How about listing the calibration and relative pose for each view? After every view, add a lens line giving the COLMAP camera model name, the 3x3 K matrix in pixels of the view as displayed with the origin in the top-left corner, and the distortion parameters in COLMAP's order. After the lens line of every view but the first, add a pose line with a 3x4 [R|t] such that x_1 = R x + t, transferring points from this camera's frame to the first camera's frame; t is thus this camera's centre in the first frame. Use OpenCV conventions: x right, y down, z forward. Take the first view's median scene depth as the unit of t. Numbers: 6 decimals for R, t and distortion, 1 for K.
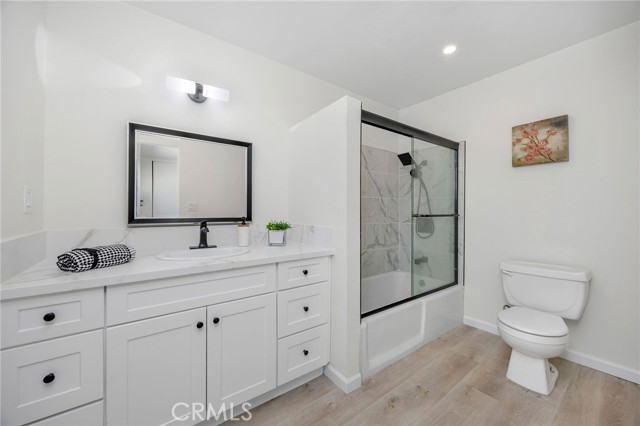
lens RADIAL K [[247.3, 0, 324.7], [0, 247.3, 212.2], [0, 0, 1]] dist [0.001633, -0.000243]
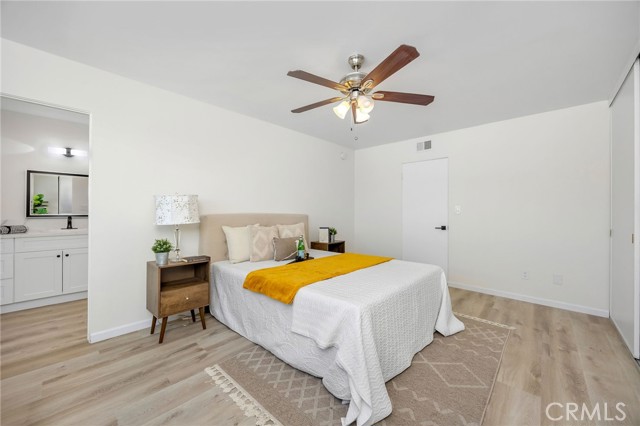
lens RADIAL K [[247.3, 0, 318.8], [0, 247.3, 212.3], [0, 0, 1]] dist [0.001633, -0.000243]
pose [[0.986603, -0.000008, 0.163141, 1.437770], [0.000086, 1.000000, -0.000473, 0.006308], [-0.163141, 0.000481, 0.986603, -1.627058]]
